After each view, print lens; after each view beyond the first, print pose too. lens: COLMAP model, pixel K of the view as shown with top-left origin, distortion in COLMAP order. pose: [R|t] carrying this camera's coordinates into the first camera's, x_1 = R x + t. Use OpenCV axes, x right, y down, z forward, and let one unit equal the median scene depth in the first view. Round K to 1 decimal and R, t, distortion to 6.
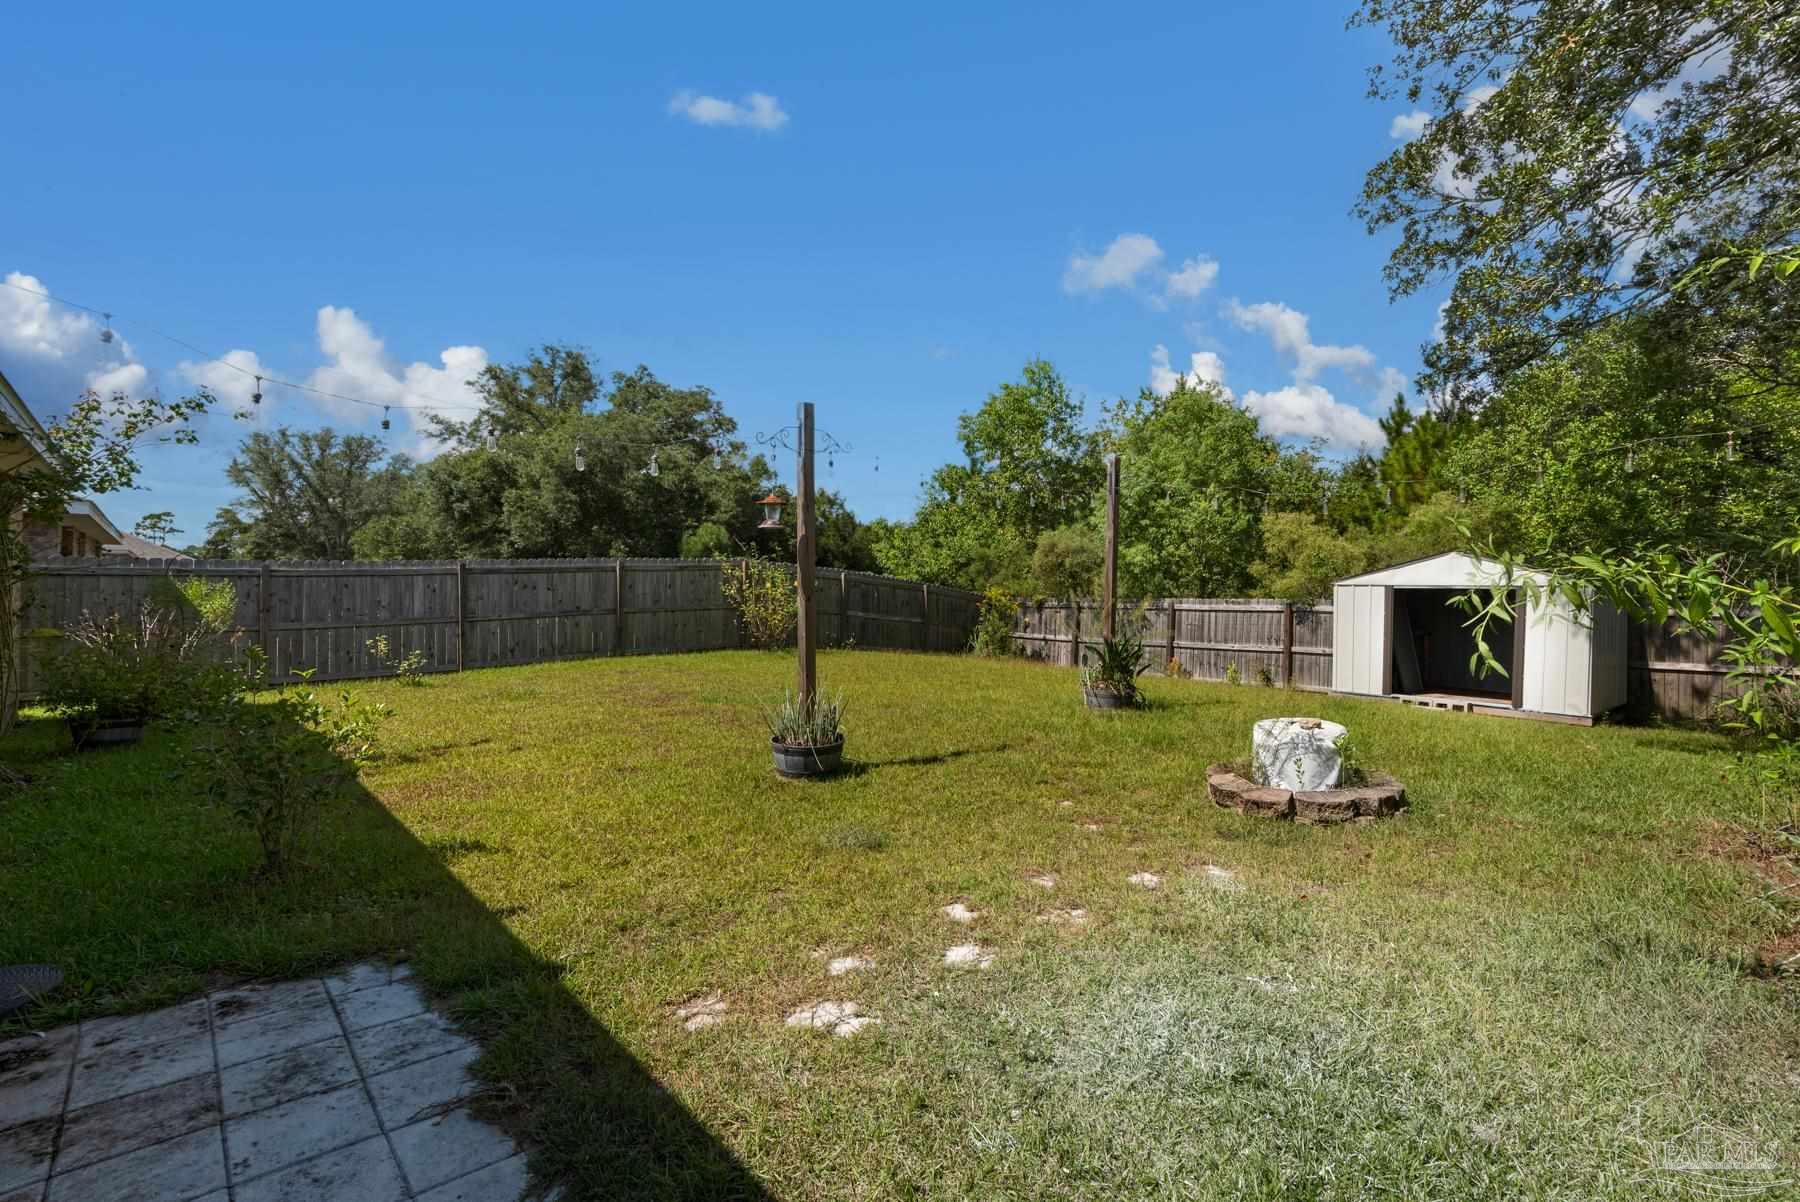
lens RADIAL K [[819.4, 0, 893.0], [0, 819.4, 592.5], [0, 0, 1]] dist [0.027512, -0.012003]
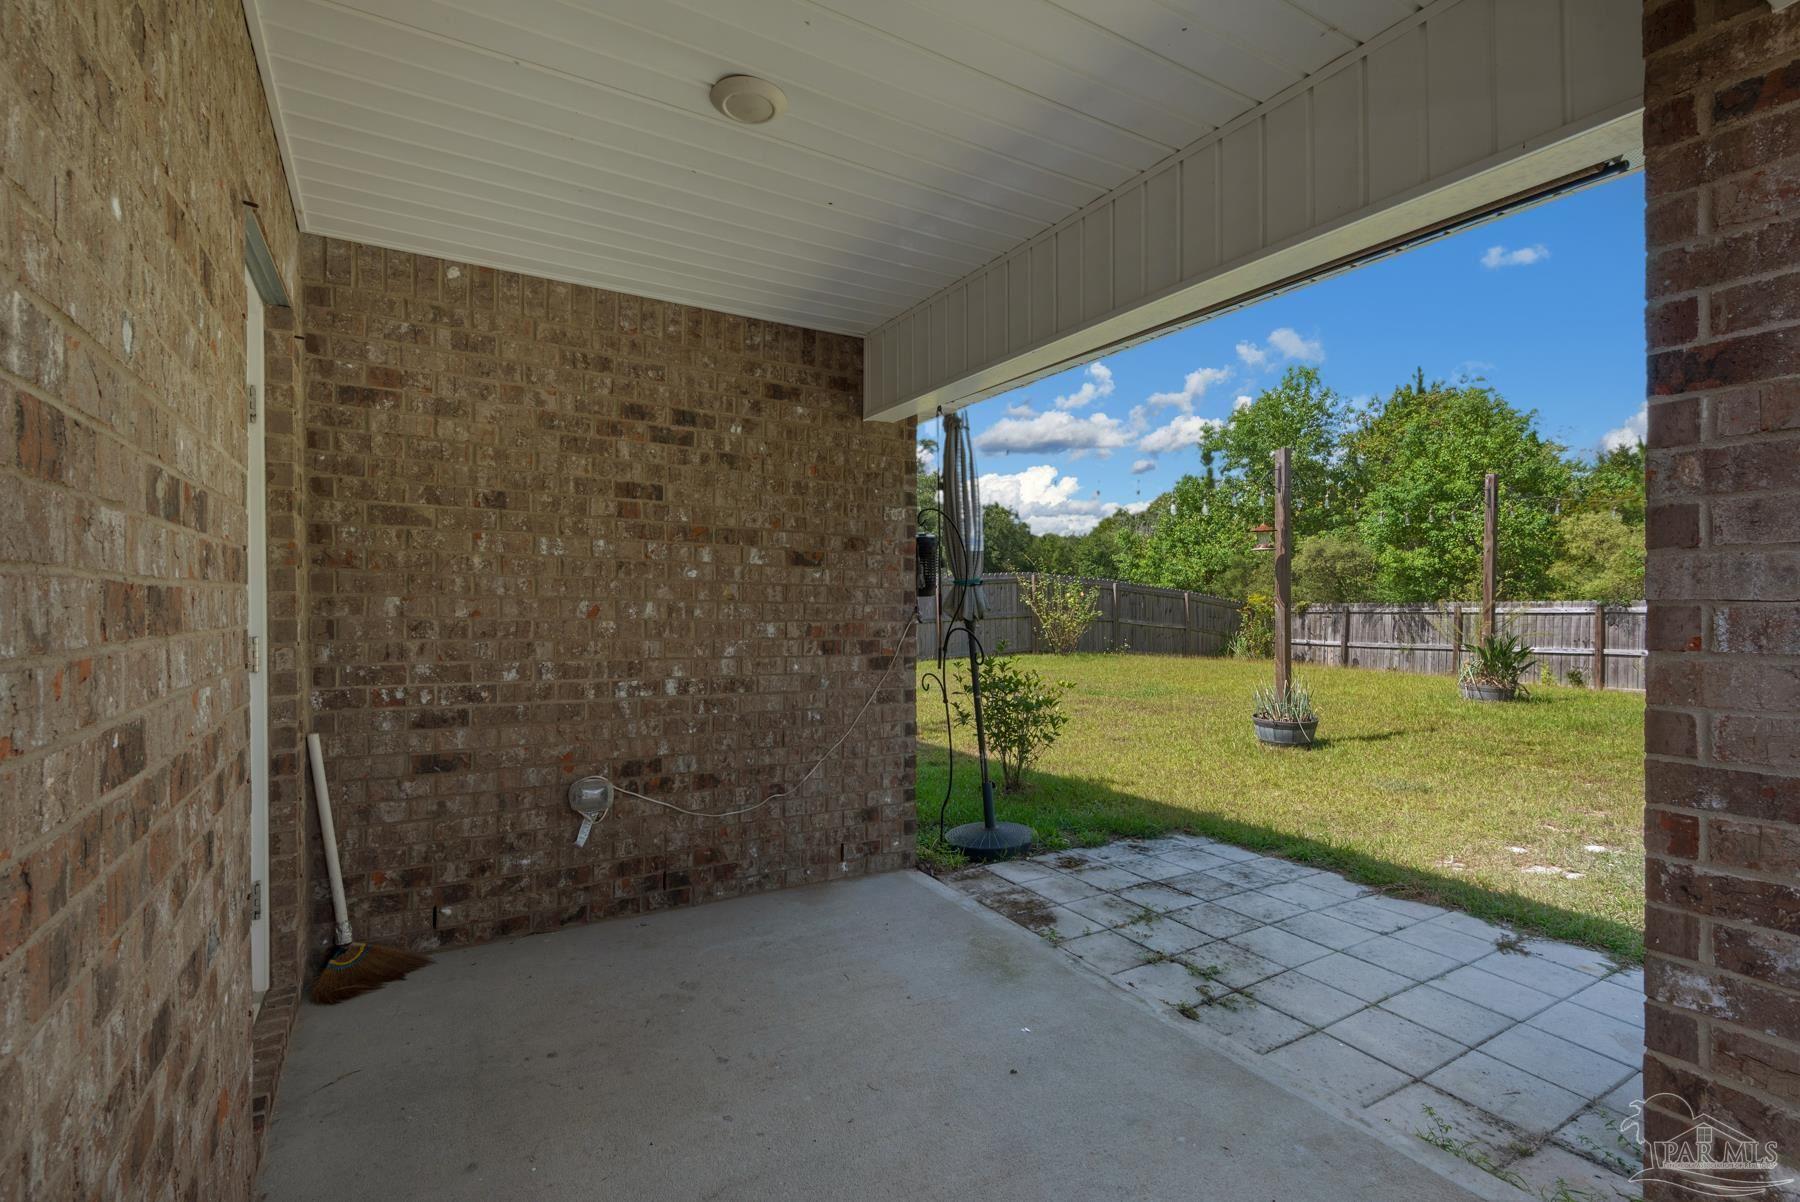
lens RADIAL K [[819.4, 0, 903.3], [0, 819.4, 603.9], [0, 0, 1]] dist [0.027512, -0.012003]
pose [[0.983800, -0.014102, -0.178712, -0.153709], [0.014511, 0.999894, 0.000978, -0.000862], [0.178679, -0.003556, 0.983901, -0.115965]]
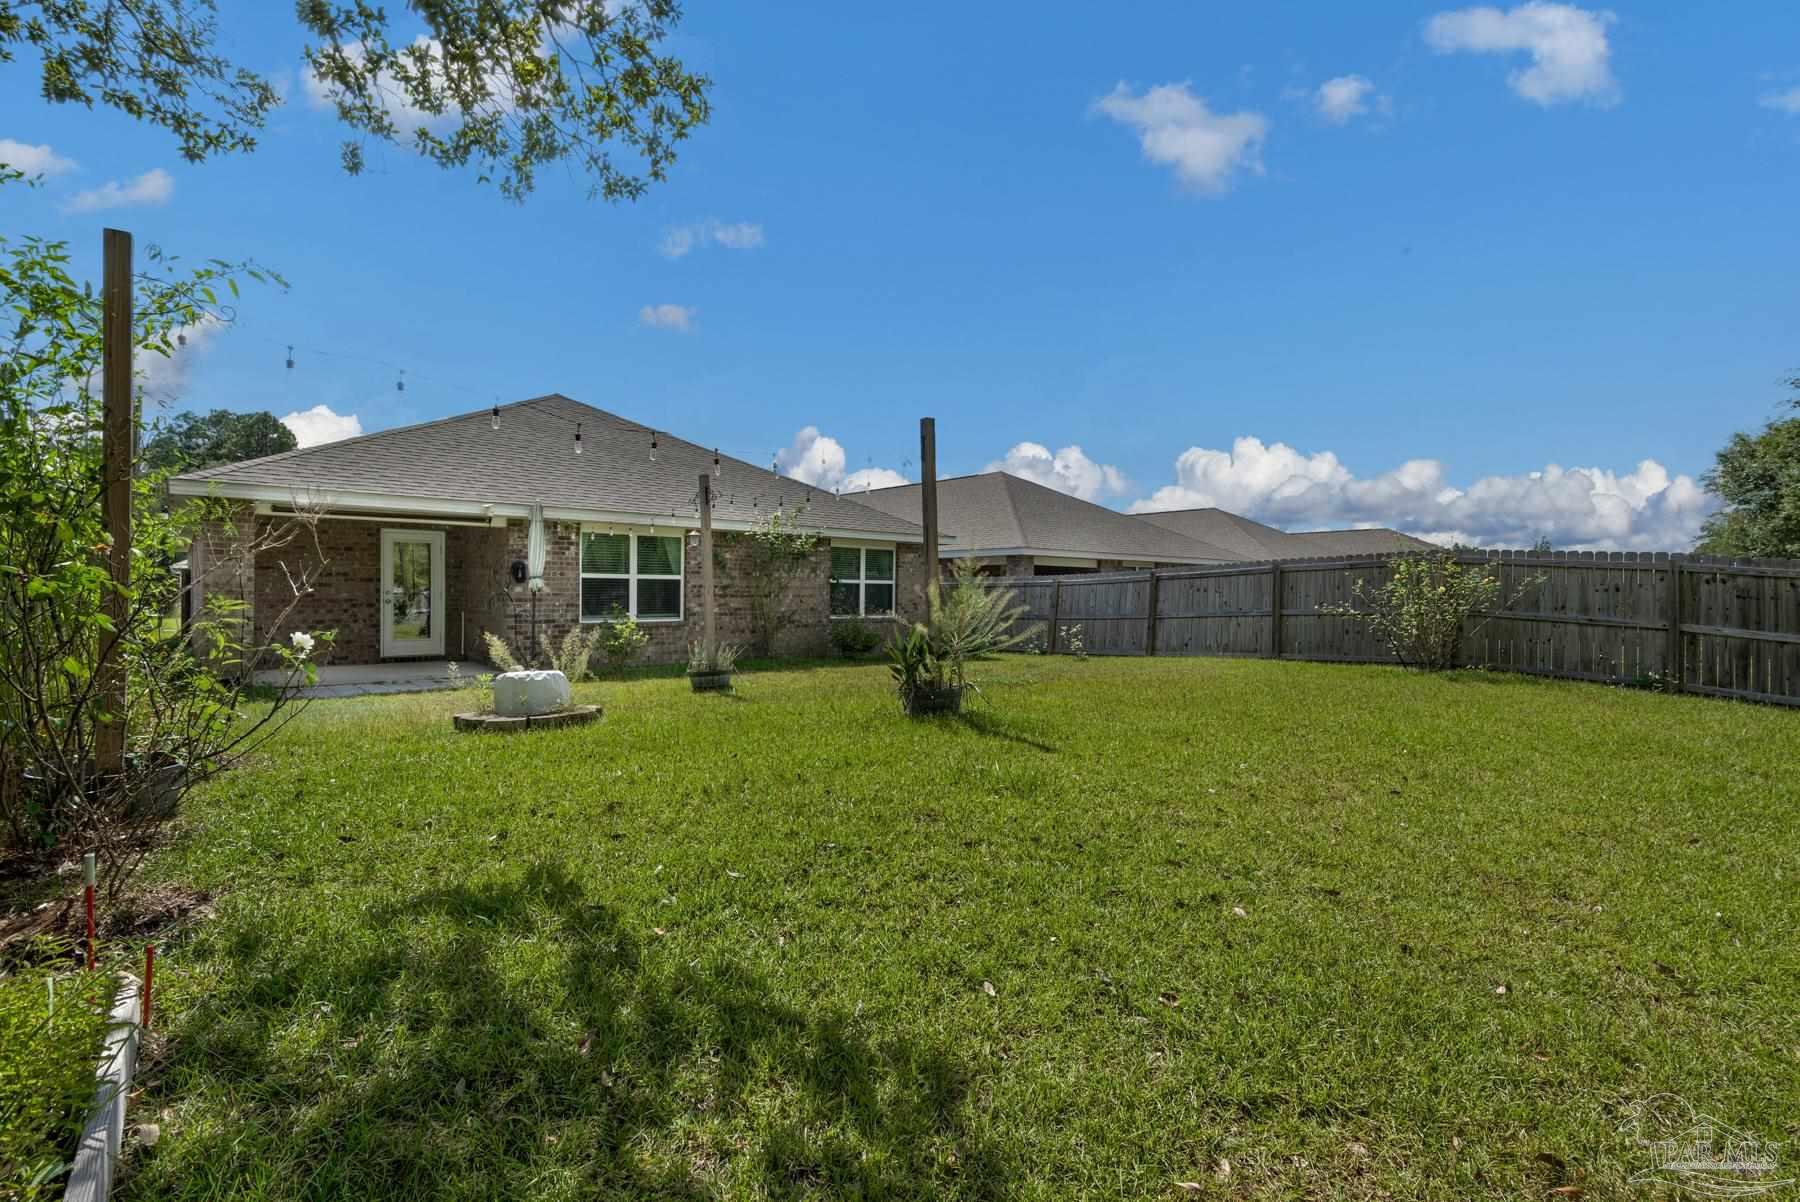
lens RADIAL K [[819.4, 0, 911.9], [0, 819.4, 598.1], [0, 0, 1]] dist [0.027512, -0.012003]
pose [[-0.005363, -0.011400, -0.999921, 0.530266], [-0.007417, 0.999908, -0.011360, 0.016003], [0.999958, 0.007355, -0.005447, 0.483432]]
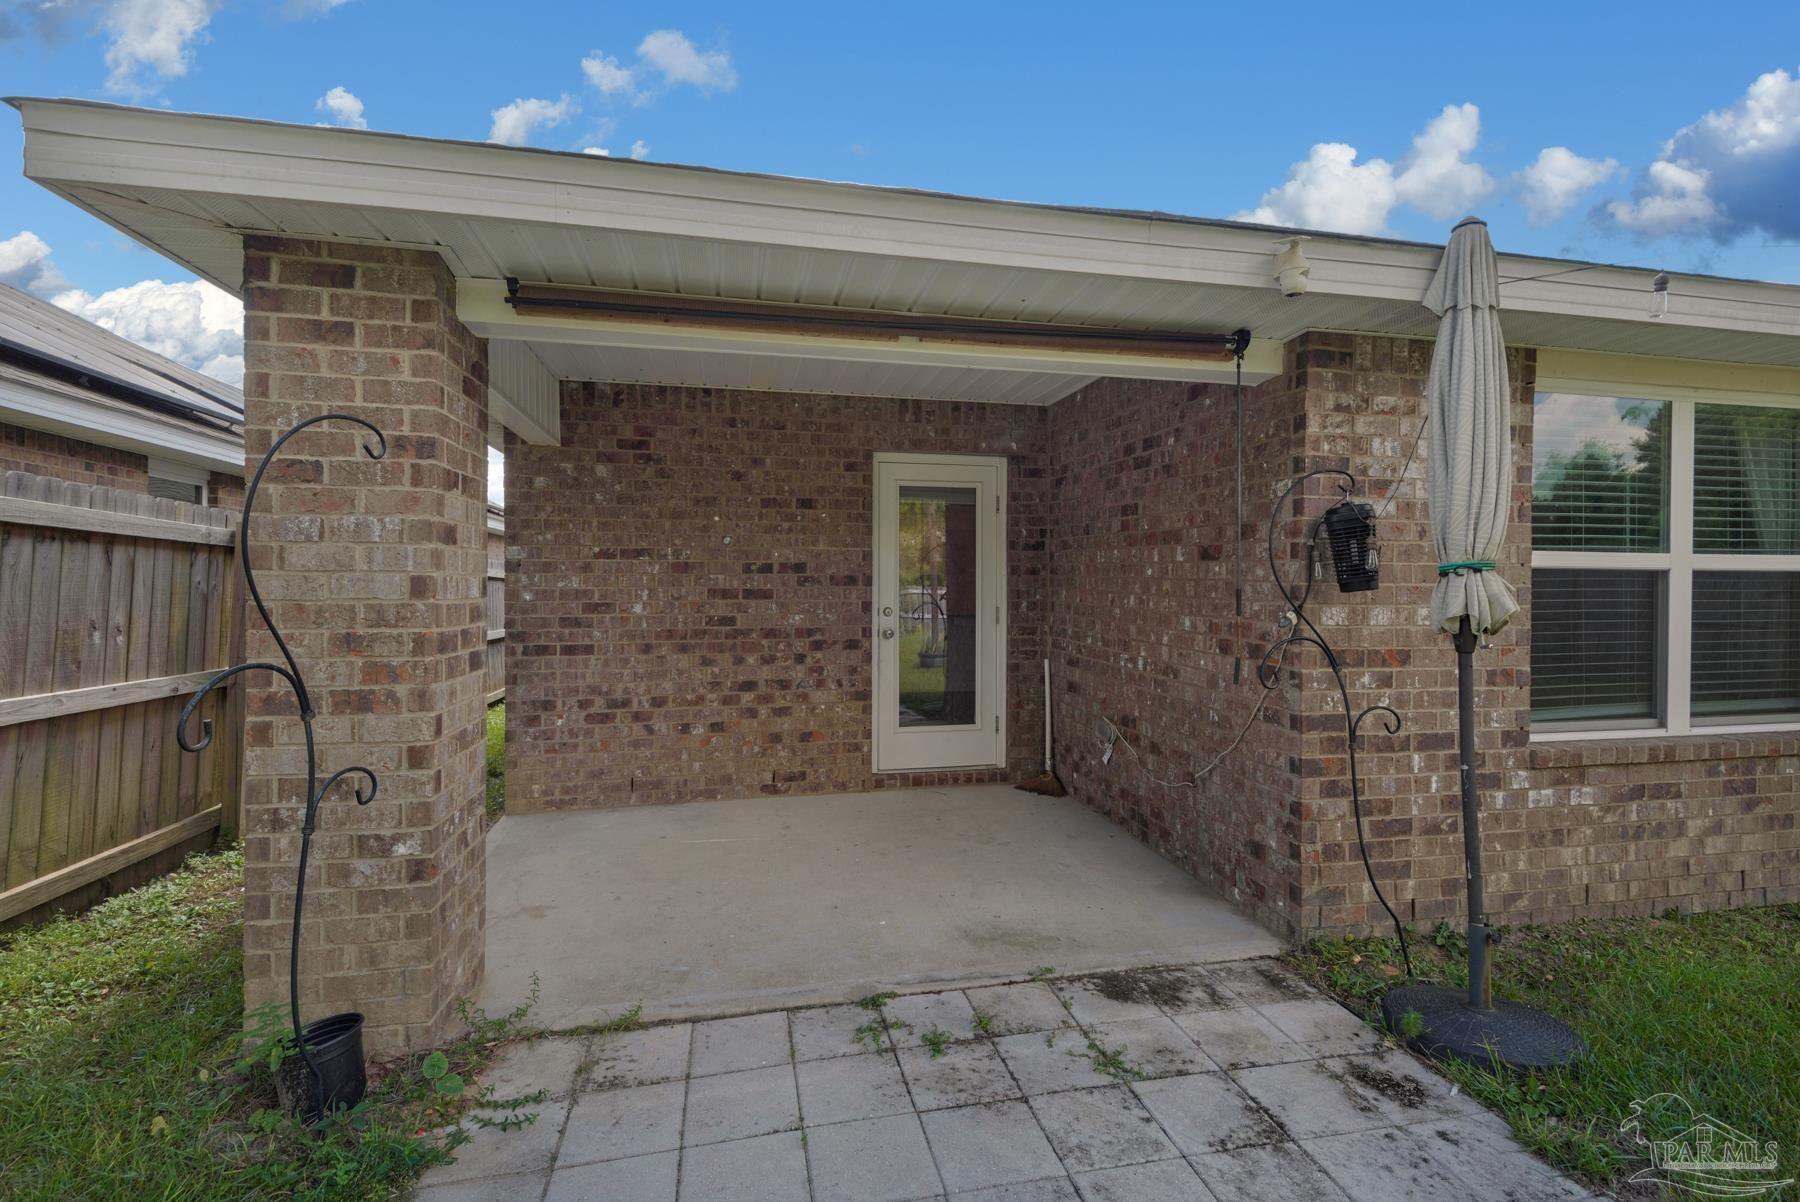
lens RADIAL K [[819.4, 0, 914.2], [0, 819.4, 594.3], [0, 0, 1]] dist [0.027512, -0.012003]
pose [[-0.480365, -0.008013, -0.877032, 0.009391], [-0.013208, 0.999911, -0.001902, -0.000829], [0.876969, 0.010670, -0.480428, 0.135639]]
